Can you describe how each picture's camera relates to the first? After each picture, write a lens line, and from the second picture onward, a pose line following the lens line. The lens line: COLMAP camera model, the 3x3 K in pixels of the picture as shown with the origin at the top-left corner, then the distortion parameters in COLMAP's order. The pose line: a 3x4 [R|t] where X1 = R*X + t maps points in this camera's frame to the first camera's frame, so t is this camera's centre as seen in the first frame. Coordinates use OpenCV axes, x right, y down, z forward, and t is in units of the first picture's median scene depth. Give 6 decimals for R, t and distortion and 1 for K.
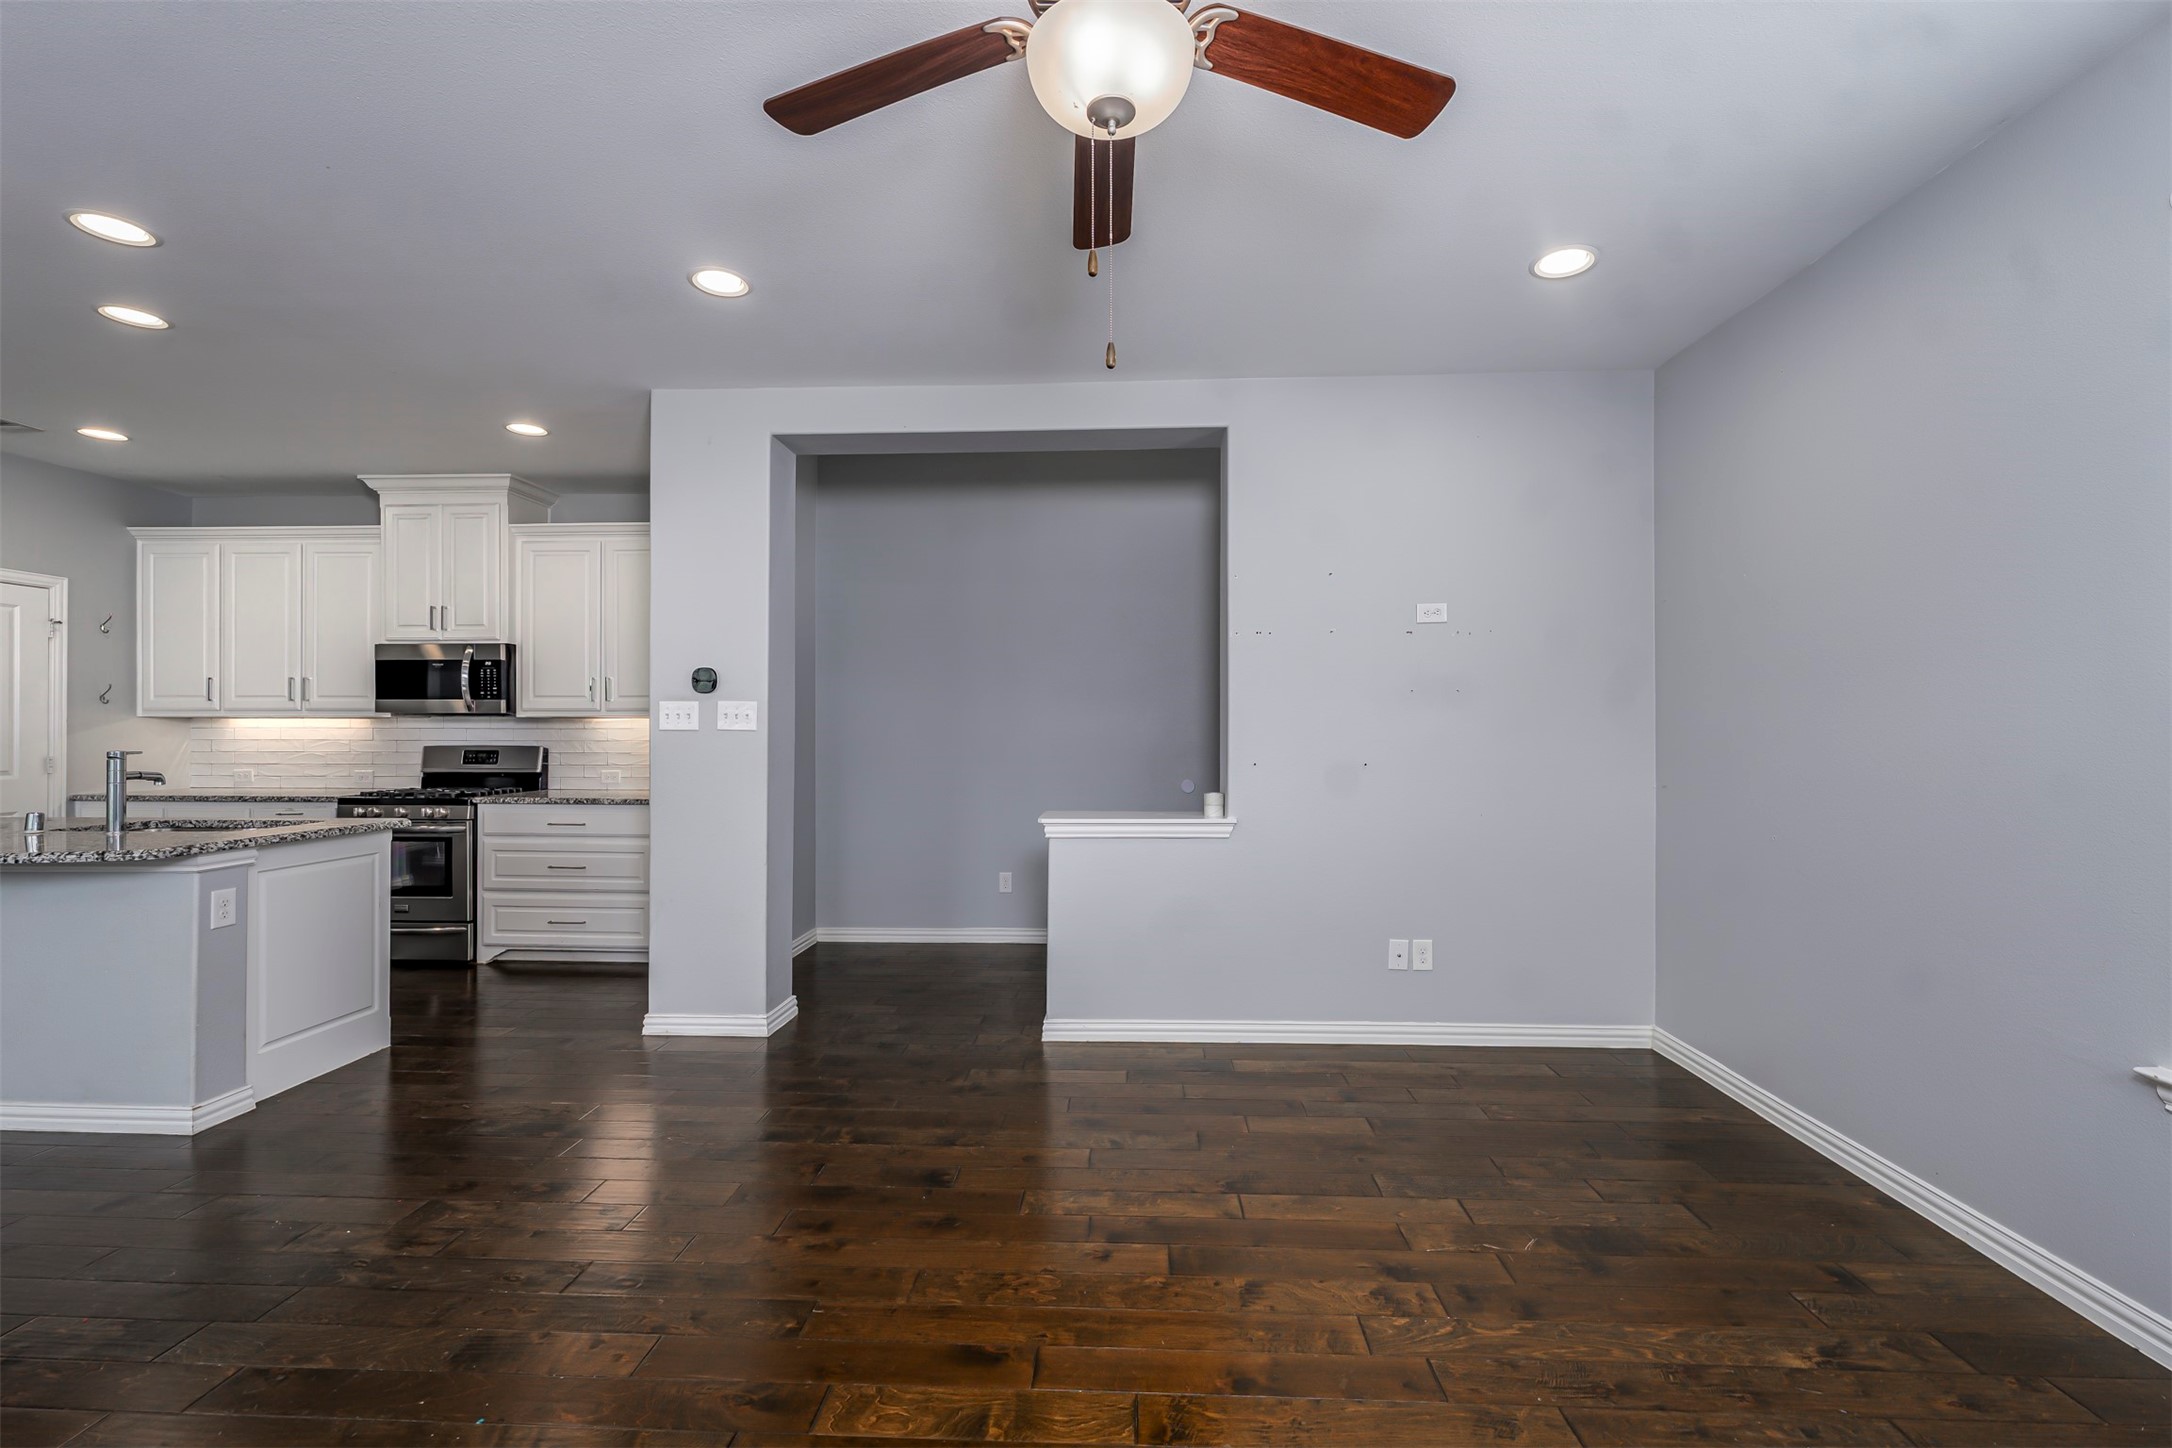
lens RADIAL K [[895.3, 0, 1073.9], [0, 895.3, 727.7], [0, 0, 1]] dist [0.000464, 0.001362]
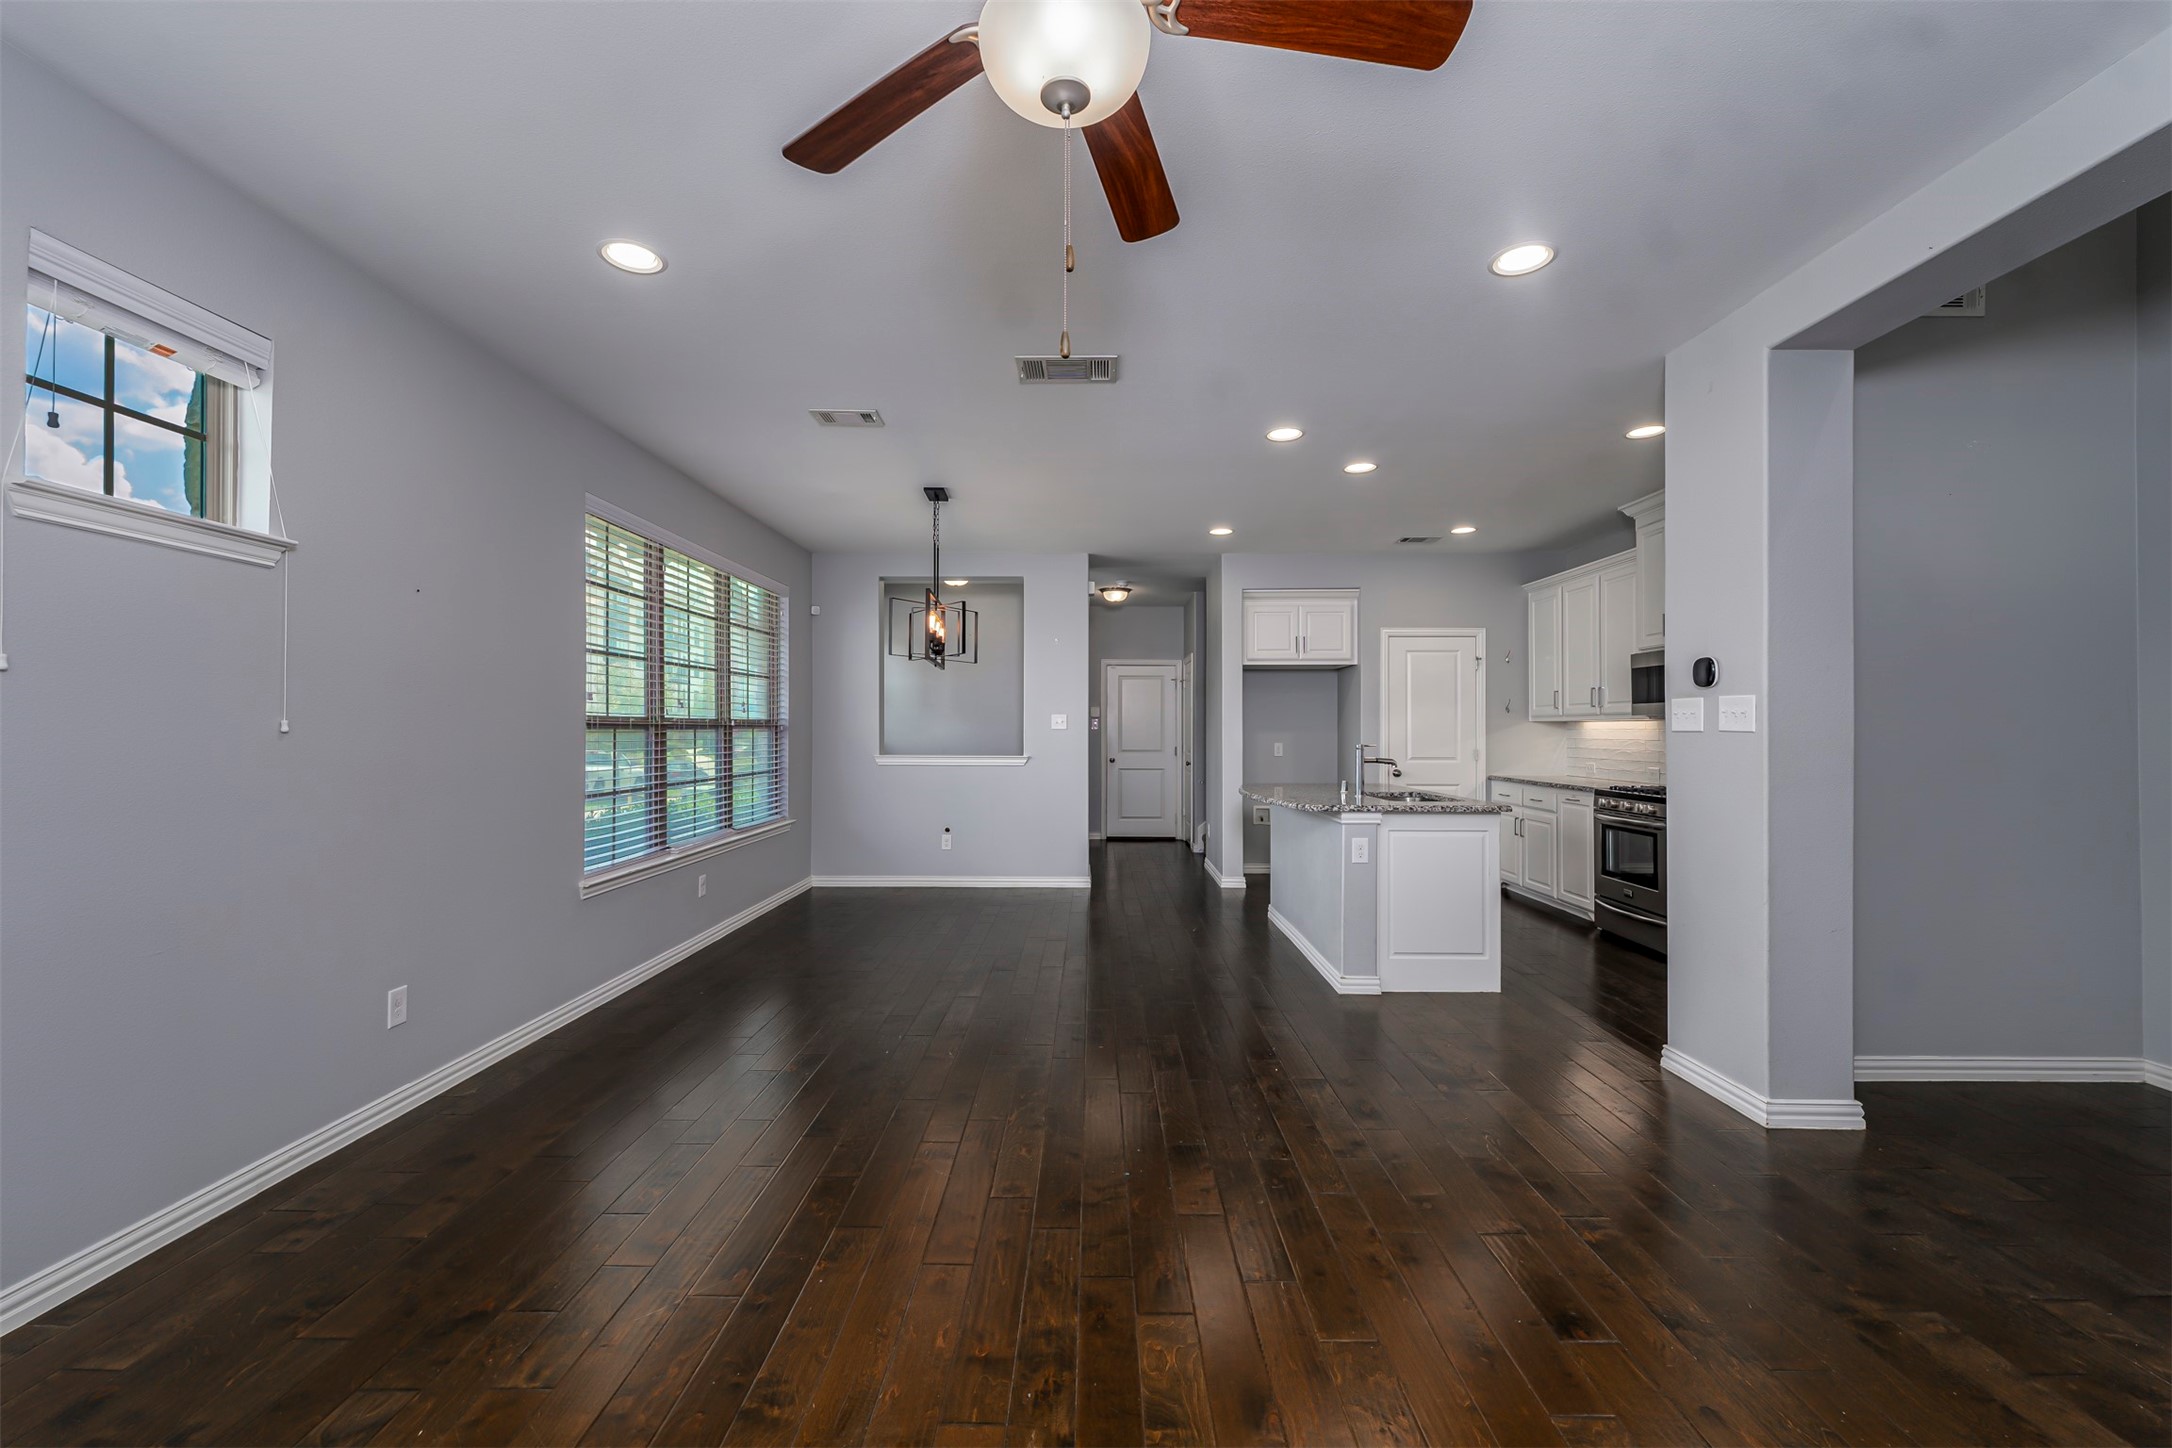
lens RADIAL K [[895.3, 0, 1115.1], [0, 895.3, 717.2], [0, 0, 1]] dist [0.000464, 0.001362]
pose [[0.070620, -0.015344, -0.997385, 0.291229], [0.001204, 0.999882, -0.015297, 0.001366], [0.997503, -0.000121, 0.070630, 0.282565]]
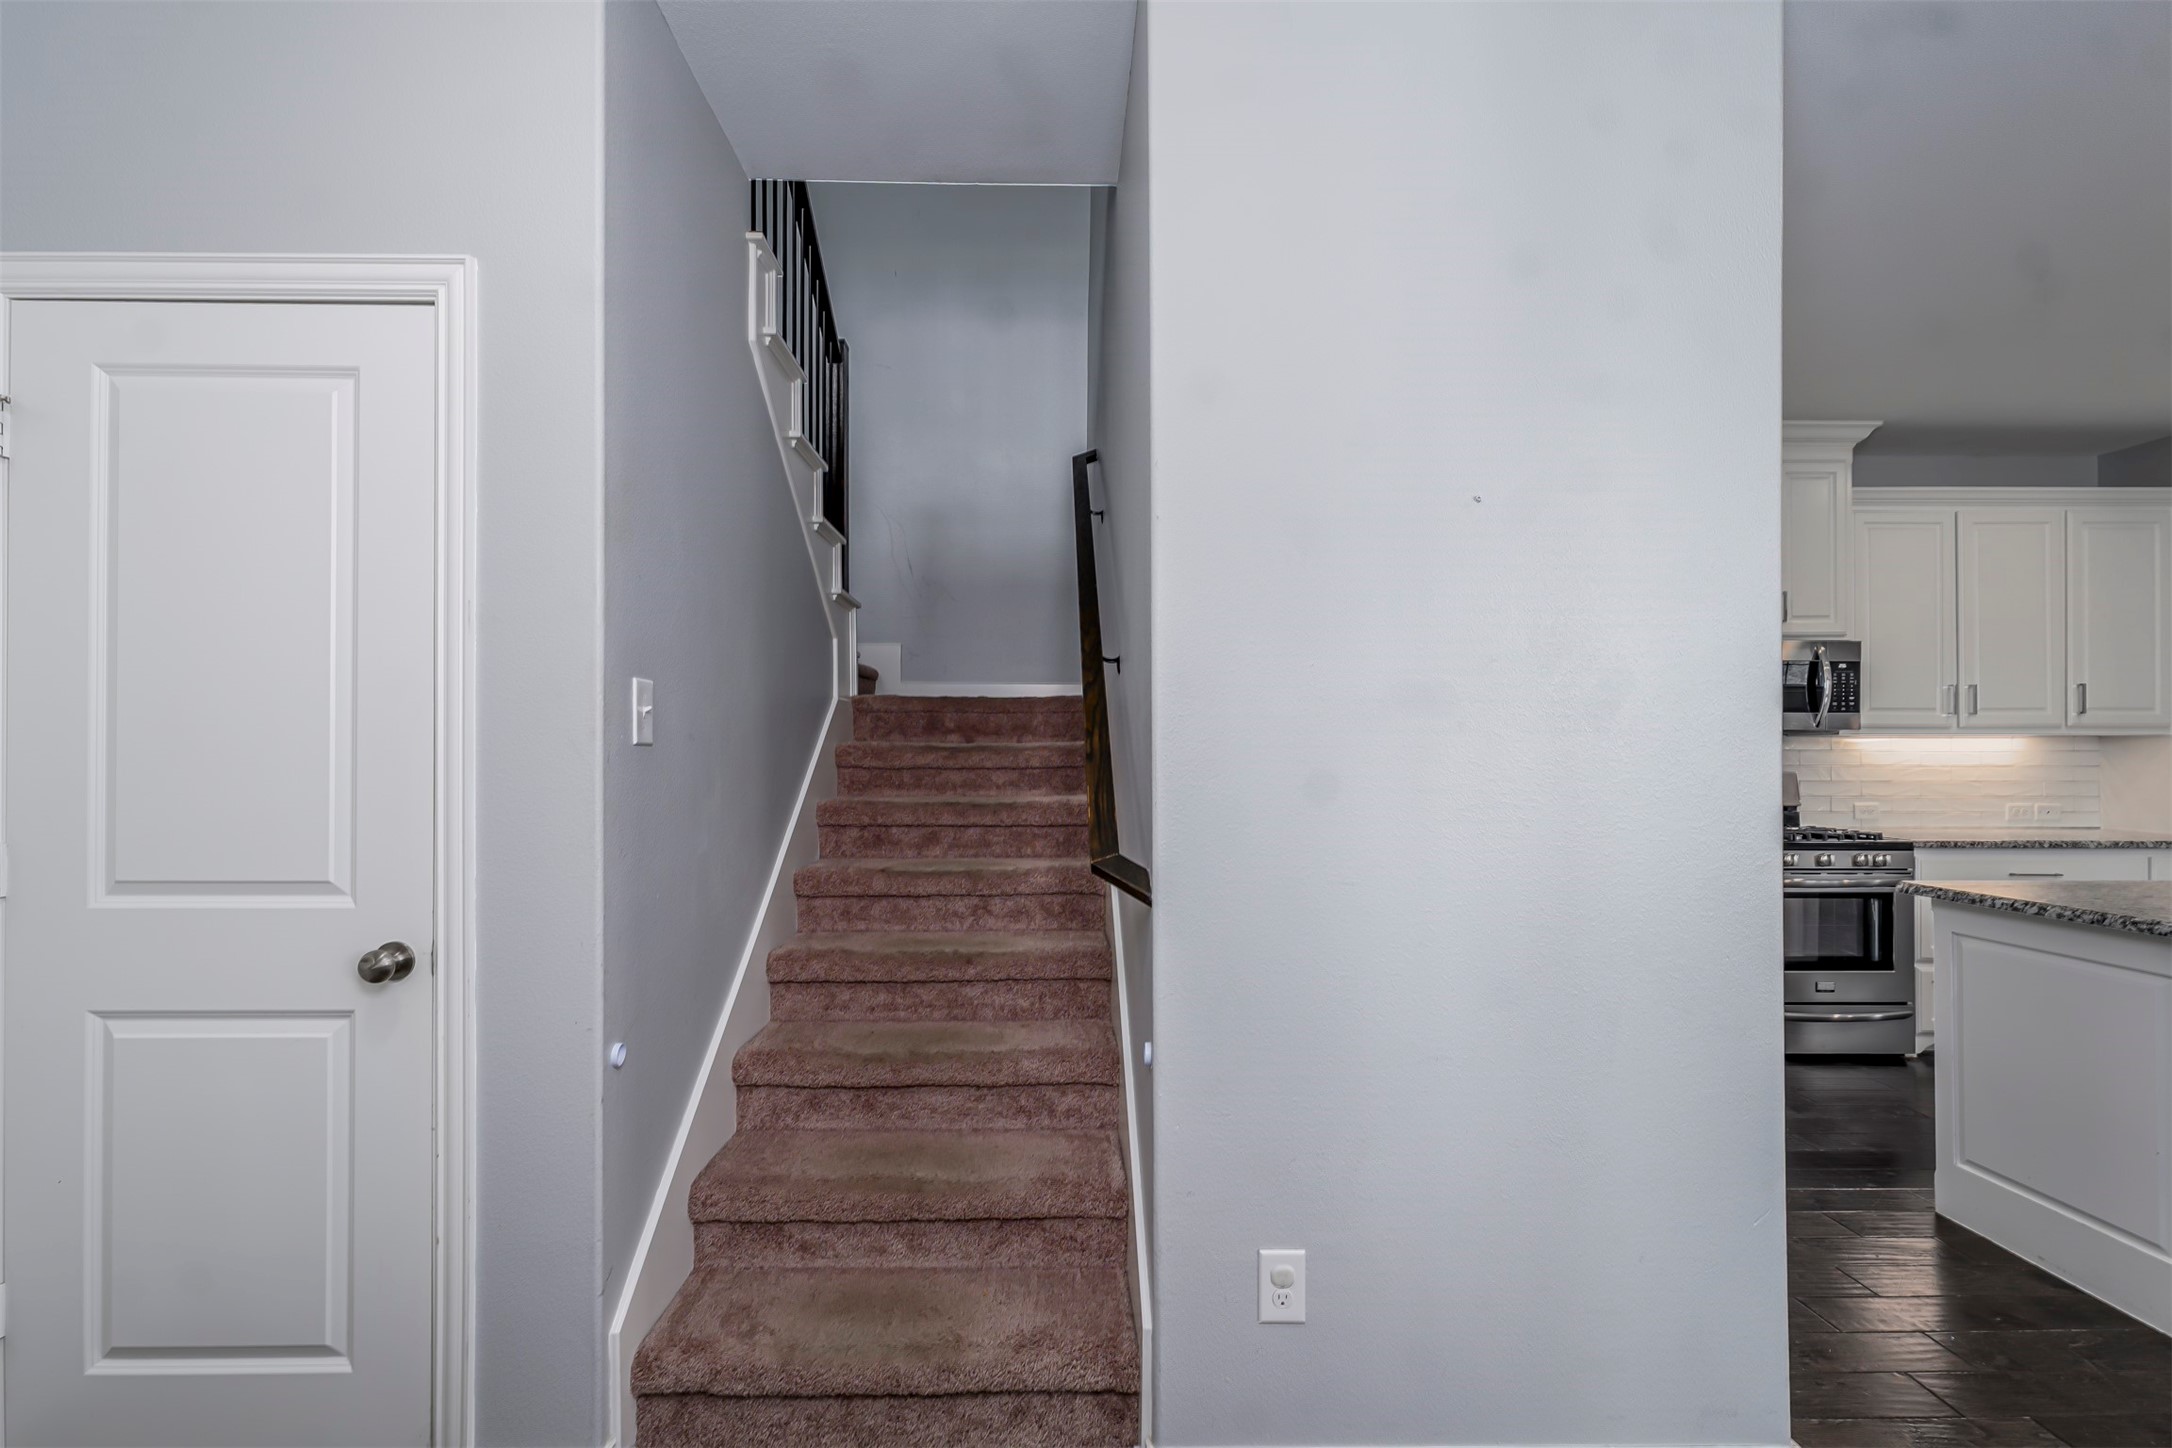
lens RADIAL K [[895.3, 0, 1057.4], [0, 895.3, 745.3], [0, 0, 1]] dist [0.000464, 0.001362]
pose [[0.998041, 0.004153, 0.062433, -1.387525], [-0.003788, 0.999975, -0.005948, 0.004238], [-0.062456, 0.005700, 0.998031, 0.270296]]
